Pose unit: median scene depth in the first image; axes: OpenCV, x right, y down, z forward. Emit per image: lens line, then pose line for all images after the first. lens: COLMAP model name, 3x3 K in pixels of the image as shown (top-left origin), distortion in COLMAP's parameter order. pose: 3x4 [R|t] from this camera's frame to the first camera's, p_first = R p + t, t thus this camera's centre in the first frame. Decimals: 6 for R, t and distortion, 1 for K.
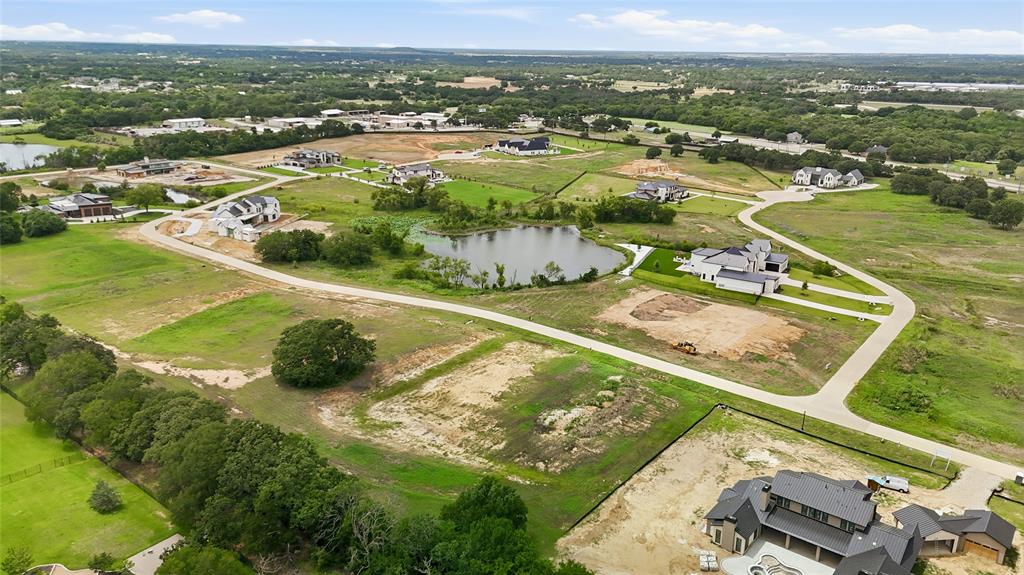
lens RADIAL K [[751.7, 0, 514.3], [0, 751.7, 287.8], [0, 0, 1]] dist [0.090238, -0.107486]
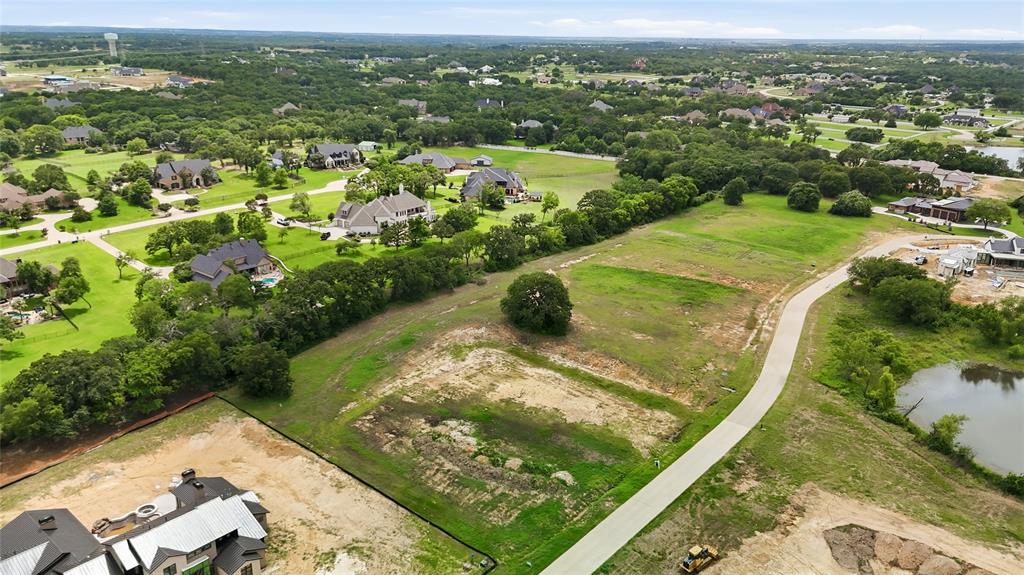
lens RADIAL K [[751.7, 0, 514.3], [0, 751.7, 287.8], [0, 0, 1]] dist [0.090238, -0.107486]
pose [[-0.050881, 0.303788, -0.951380, 0.559601], [-0.315588, 0.898911, 0.303912, -0.182144], [0.947531, 0.315707, 0.050135, 0.611157]]
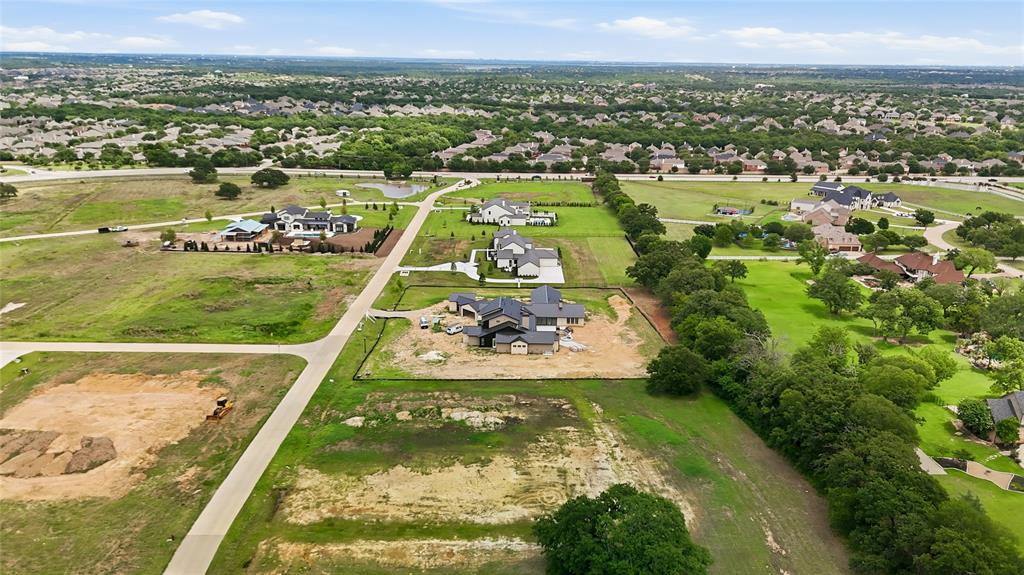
lens RADIAL K [[751.7, 0, 514.3], [0, 751.7, 287.8], [0, 0, 1]] dist [0.090238, -0.107486]
pose [[-0.611665, -0.250739, 0.750330, -0.404335], [0.213807, 0.860757, 0.461935, -0.256228], [-0.761677, 0.442975, -0.472886, 0.852449]]
